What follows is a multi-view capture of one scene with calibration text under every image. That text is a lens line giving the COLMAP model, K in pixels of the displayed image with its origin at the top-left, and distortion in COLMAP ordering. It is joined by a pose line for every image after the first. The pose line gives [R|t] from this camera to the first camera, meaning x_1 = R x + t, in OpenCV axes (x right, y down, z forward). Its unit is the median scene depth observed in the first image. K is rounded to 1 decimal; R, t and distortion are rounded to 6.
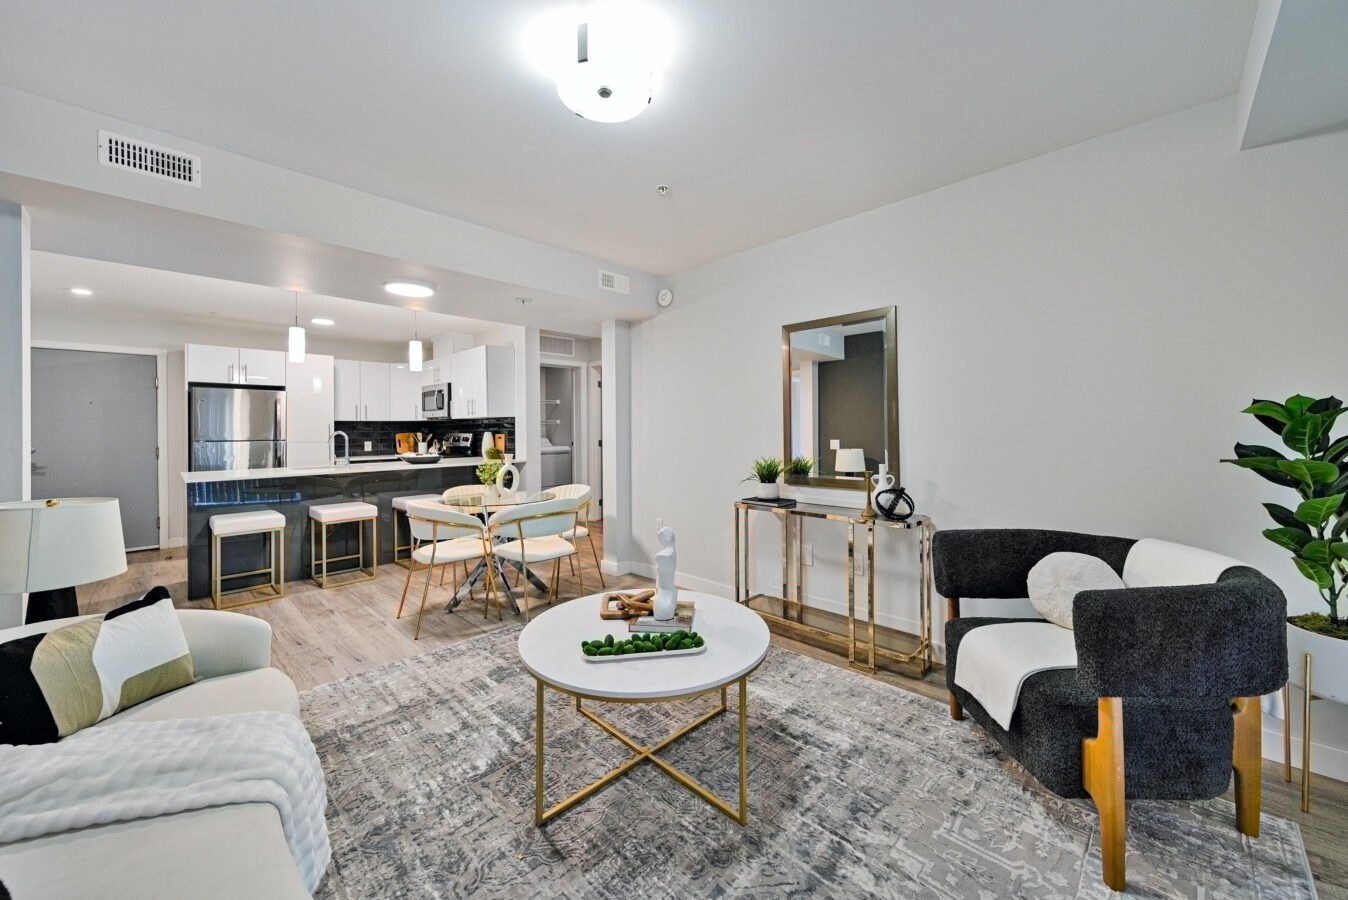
lens RADIAL K [[489.5, 0, 669.4], [0, 489.5, 425.1], [0, 0, 1]] dist [0.000338, -0.000137]
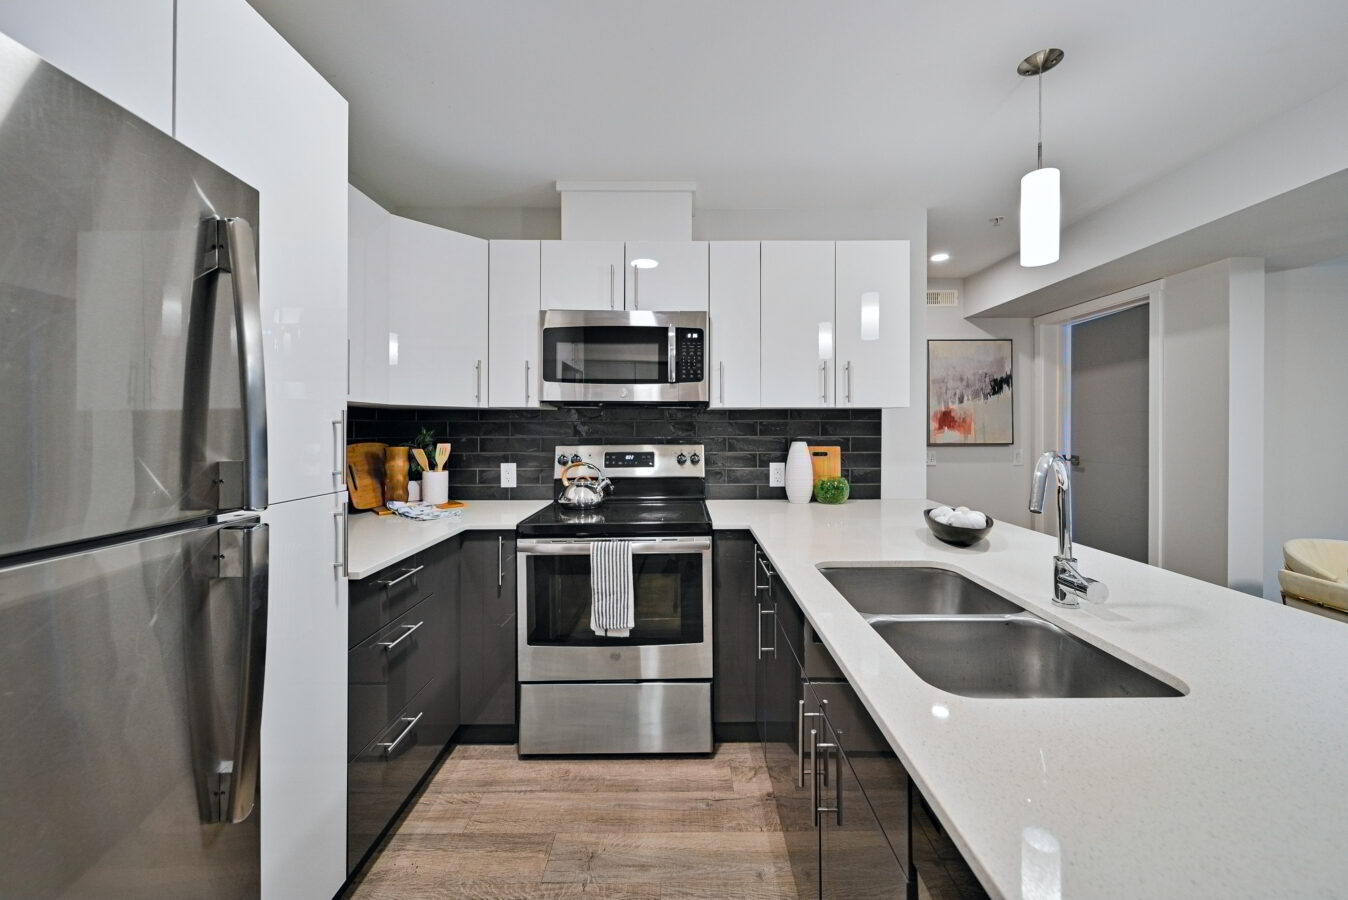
lens RADIAL K [[497.1, 0, 673.8], [0, 497.1, 429.1], [0, 0, 1]] dist [0.001906, 0.000092]
pose [[0.725101, 0.009159, 0.688581, -1.400561], [-0.011670, 0.999931, -0.001011, 0.009140], [-0.688543, -0.007302, 0.725158, 1.401725]]
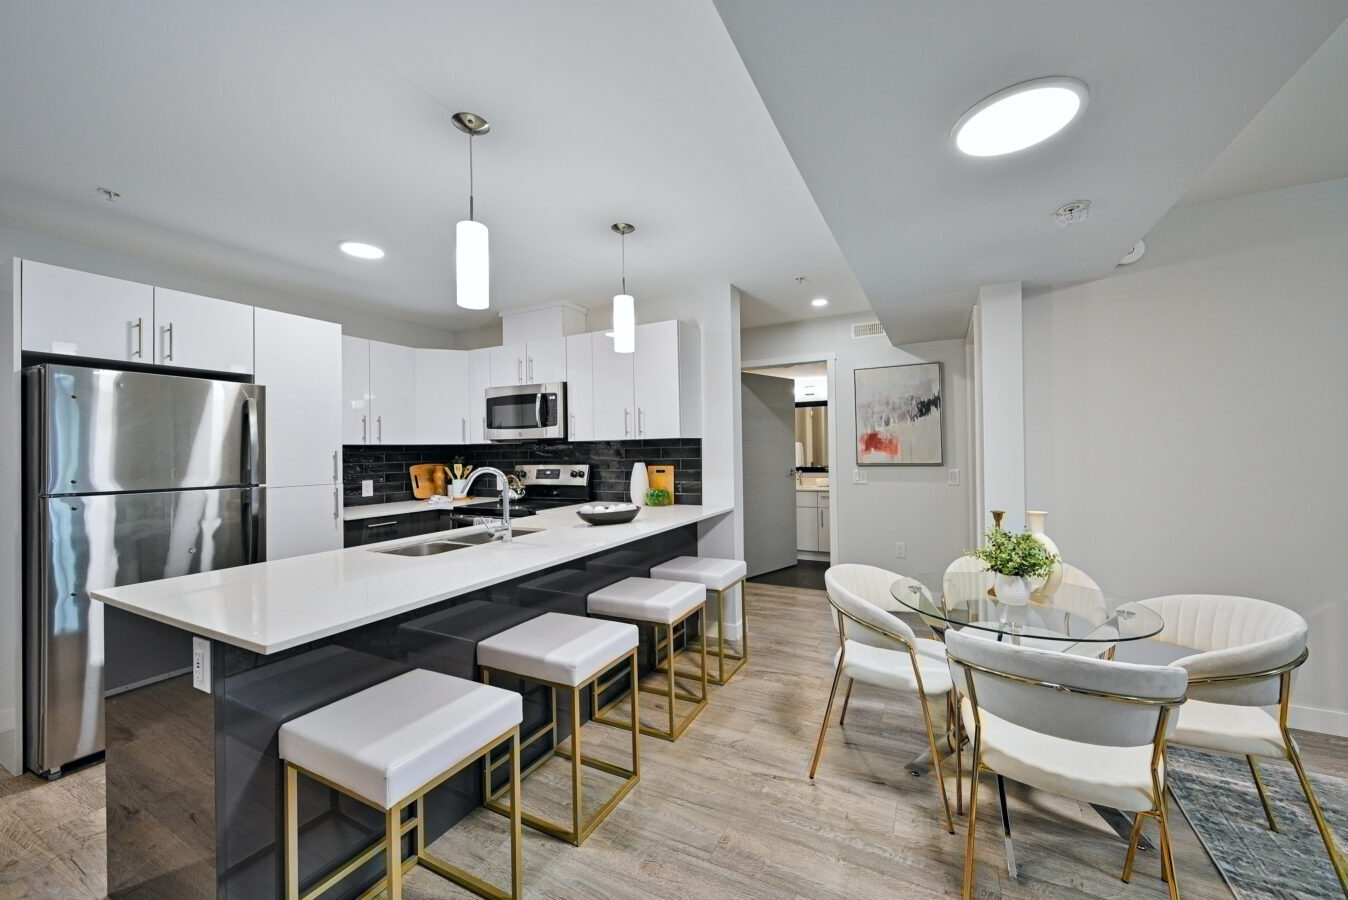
lens RADIAL K [[489.3, 0, 681.6], [0, 489.3, 446.7], [0, 0, 1]] dist [0.001850, -0.000164]
pose [[0.956303, -0.001307, 0.292374, -0.930409], [0.003692, 0.999964, -0.007608, -0.001676], [-0.292353, 0.008355, 0.956274, 0.715608]]
